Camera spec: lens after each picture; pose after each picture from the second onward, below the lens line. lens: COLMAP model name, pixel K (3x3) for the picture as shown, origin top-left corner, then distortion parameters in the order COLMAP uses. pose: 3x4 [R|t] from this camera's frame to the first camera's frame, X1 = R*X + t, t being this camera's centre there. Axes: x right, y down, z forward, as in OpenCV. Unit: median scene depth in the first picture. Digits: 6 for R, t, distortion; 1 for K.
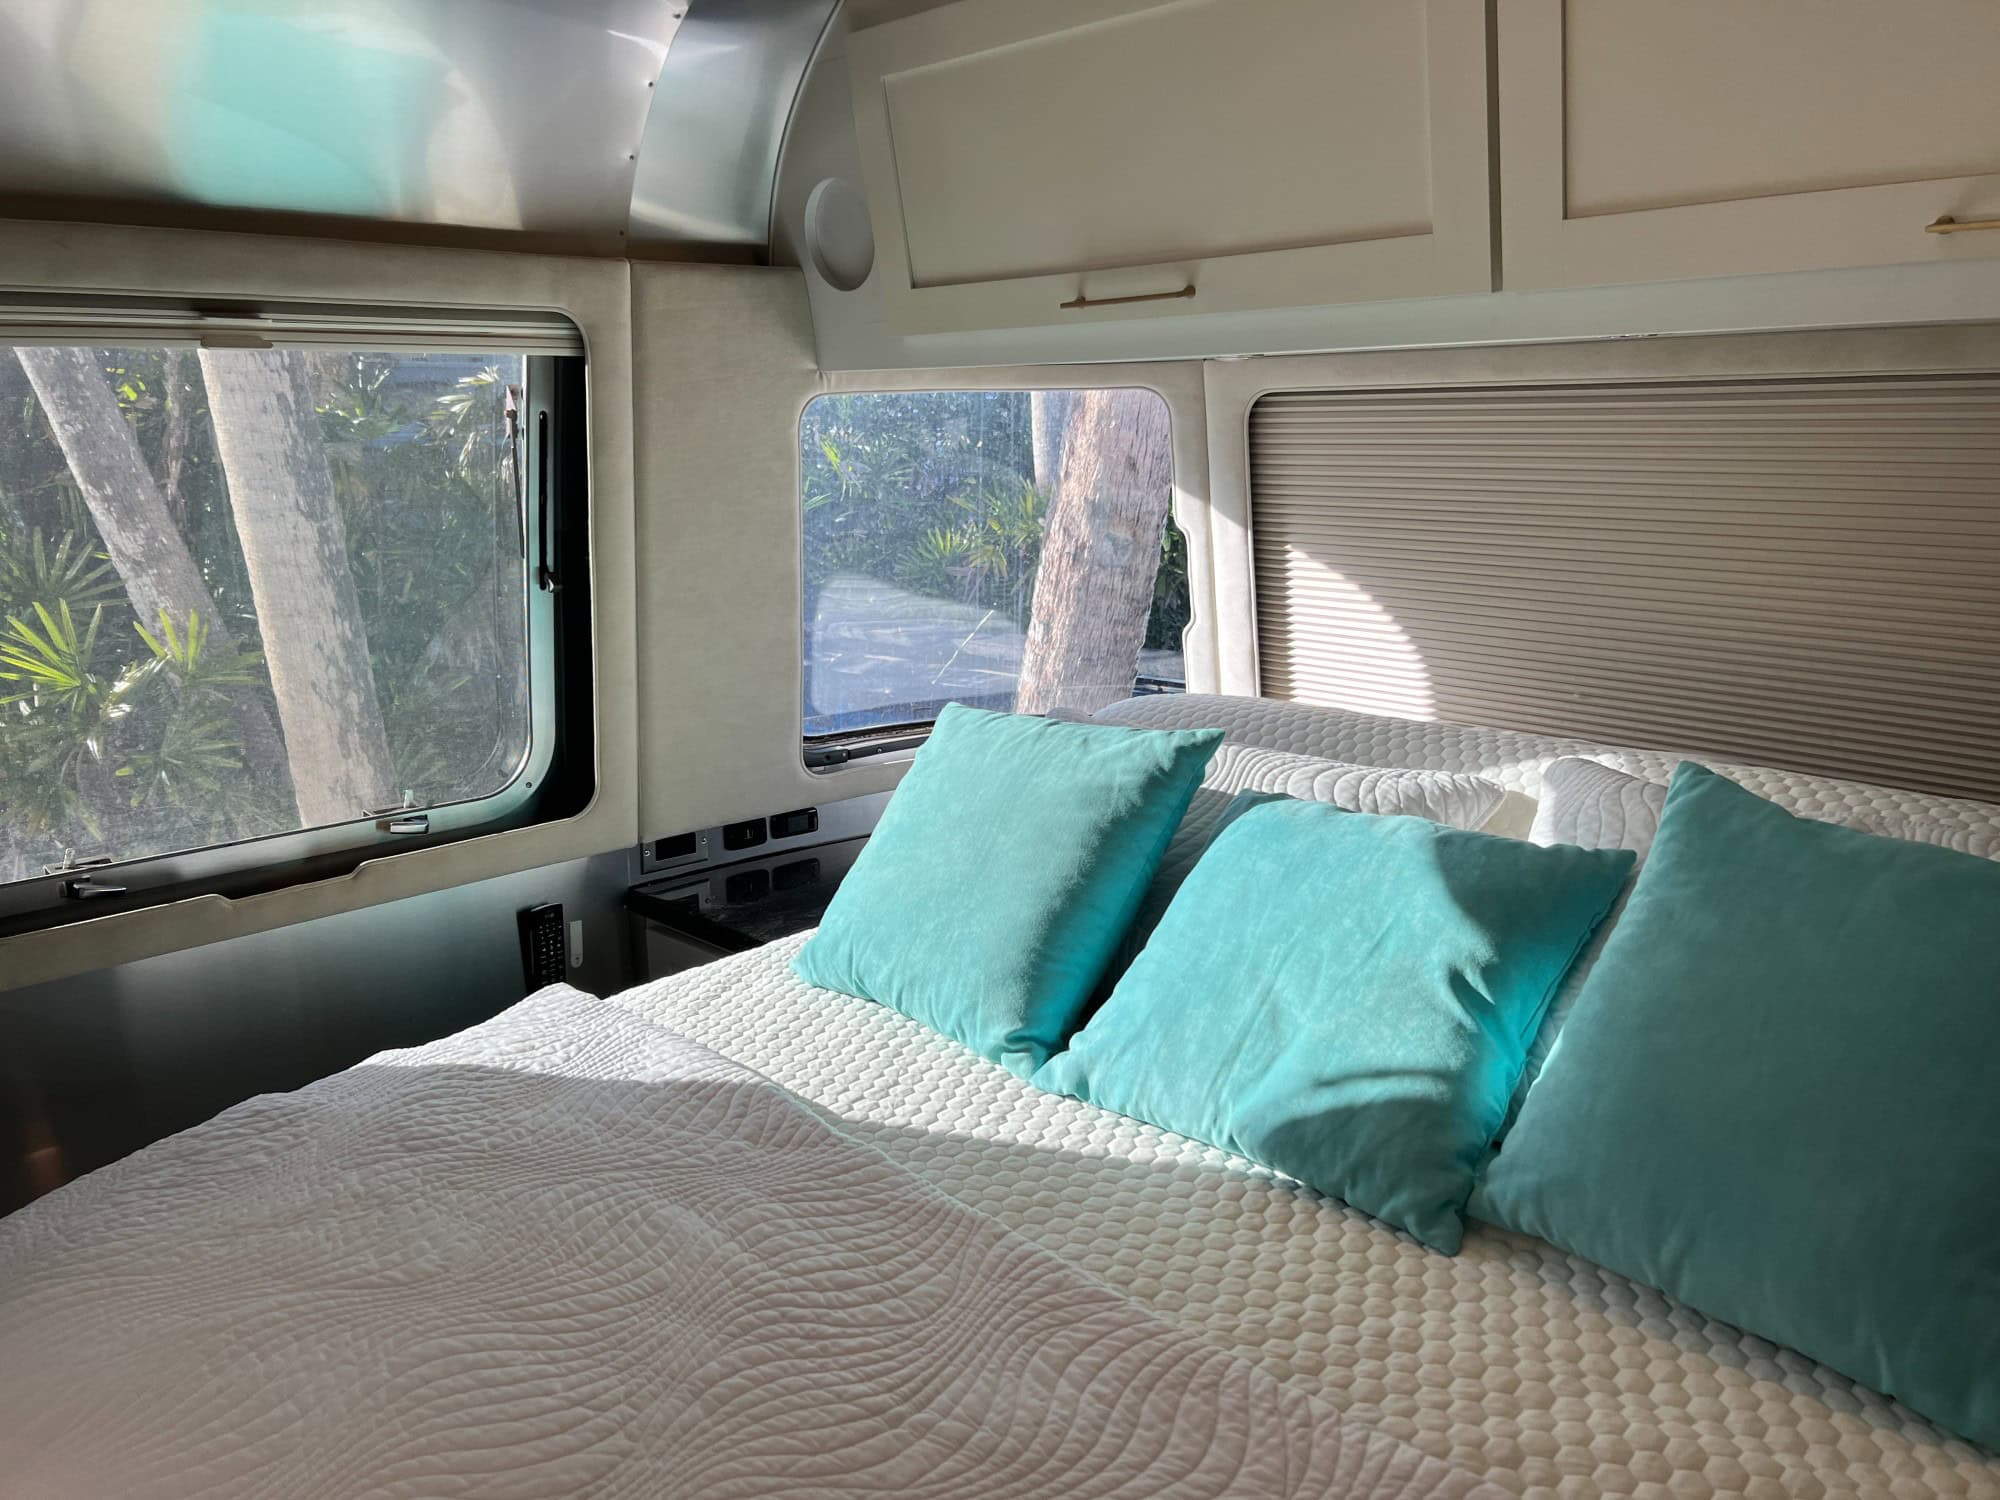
lens RADIAL K [[1493.1, 0, 995.6], [0, 1493.1, 763.1], [0, 0, 1]] dist [0.038860, -0.044331]
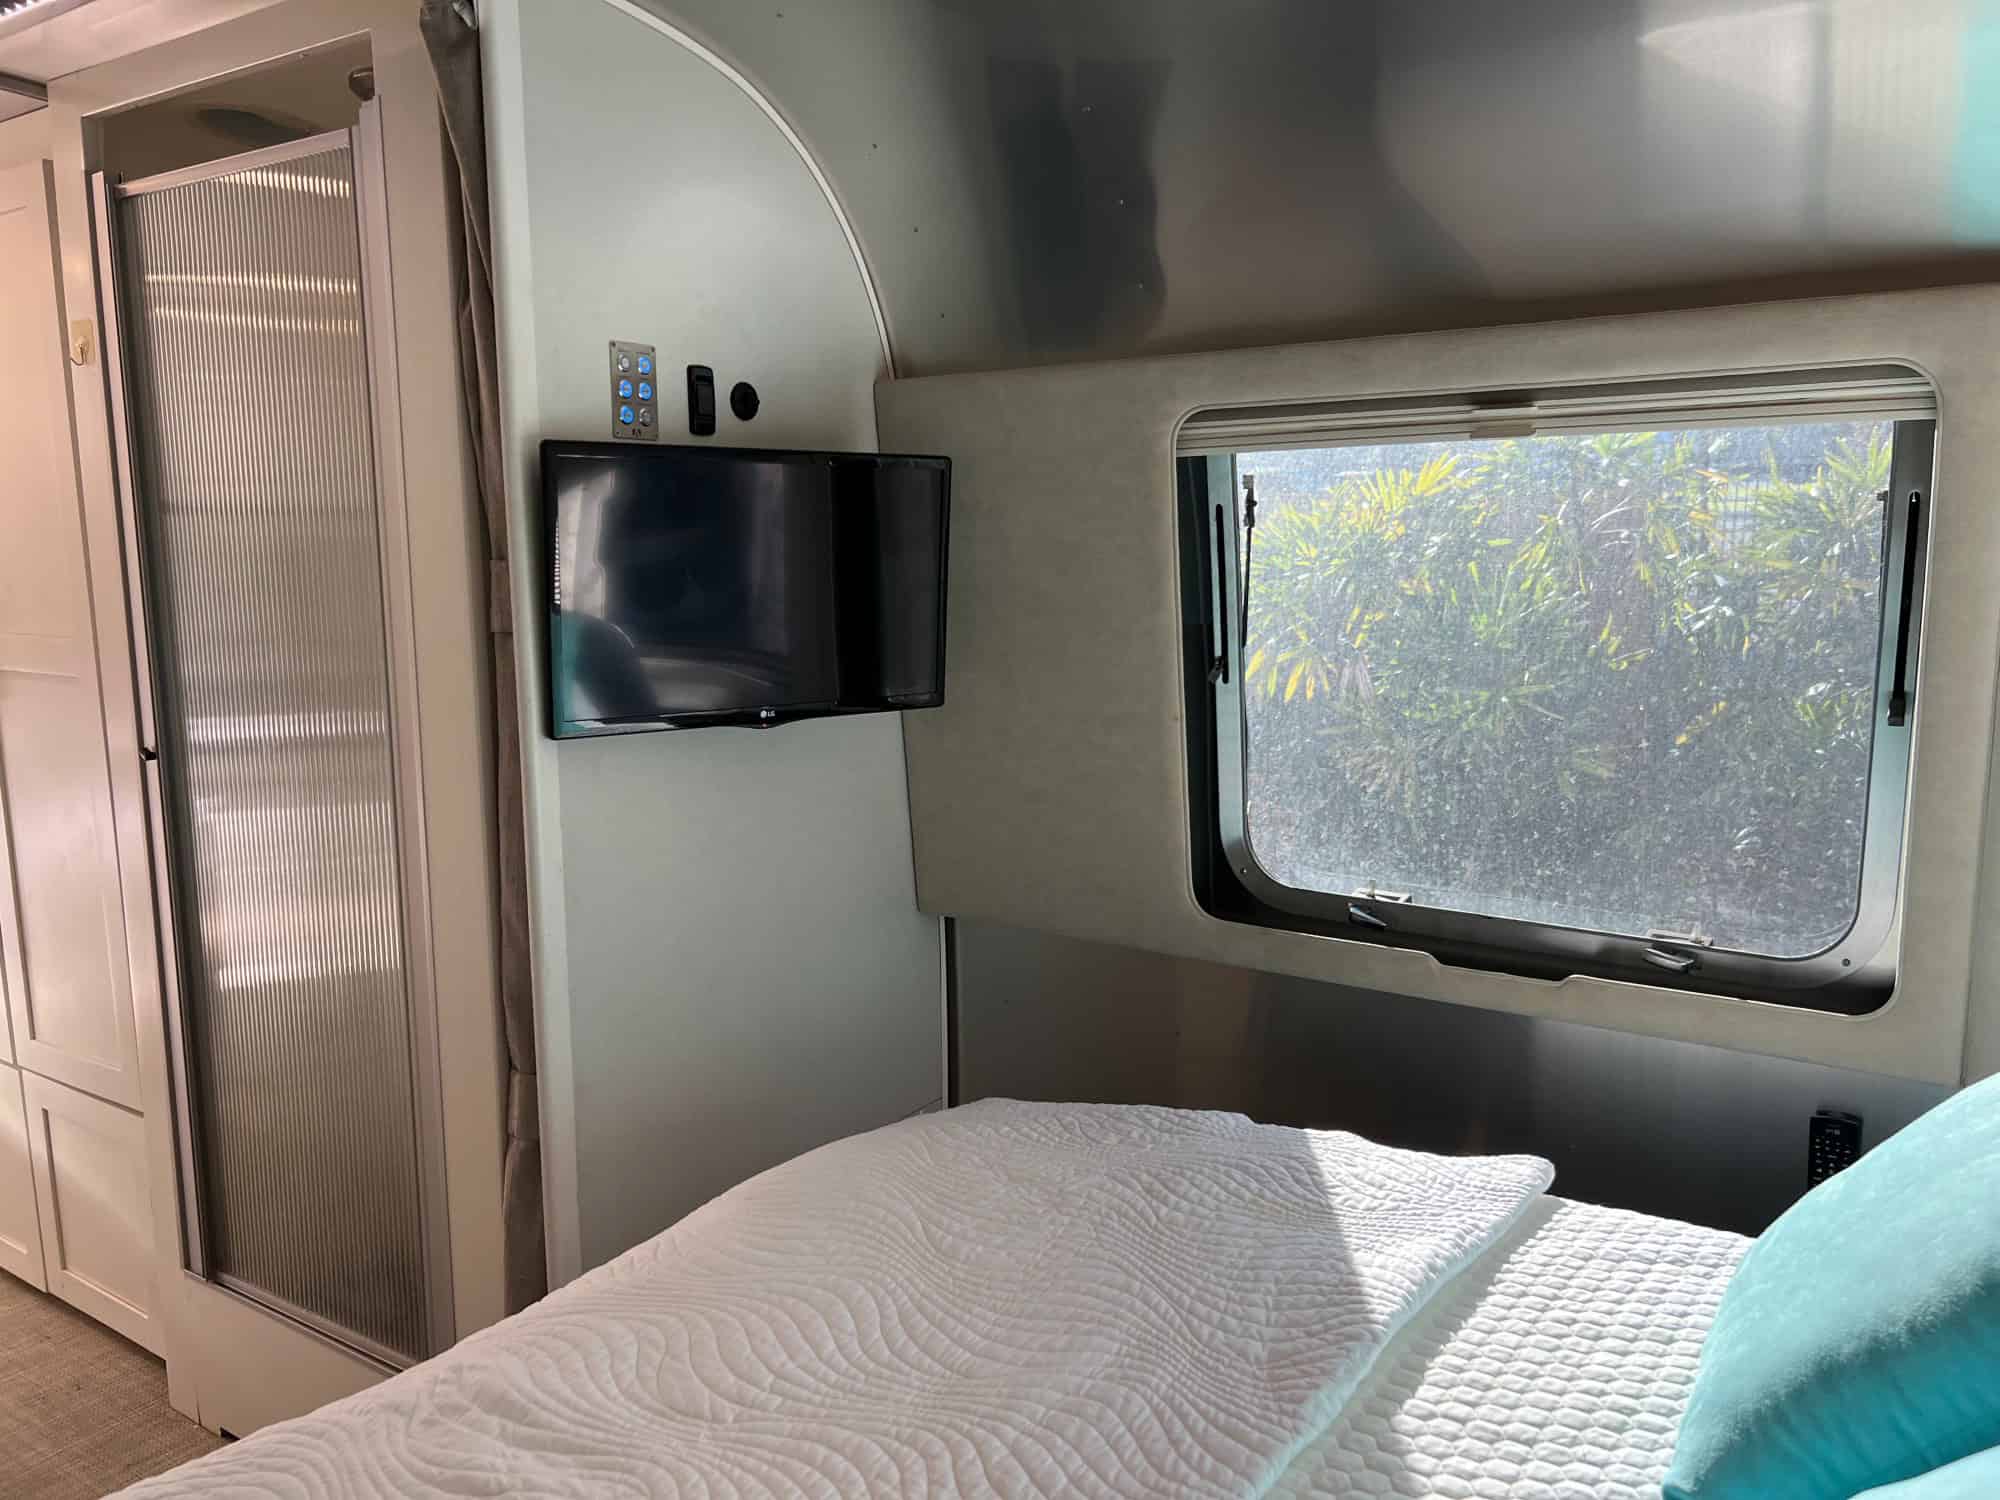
lens RADIAL K [[1493.1, 0, 995.6], [0, 1493.1, 763.1], [0, 0, 1]] dist [0.038860, -0.044331]
pose [[0.207896, 0.163393, -0.964408, 0.492889], [-0.216572, 0.969168, 0.117514, -0.119865], [0.953874, 0.184433, 0.236872, 0.516436]]
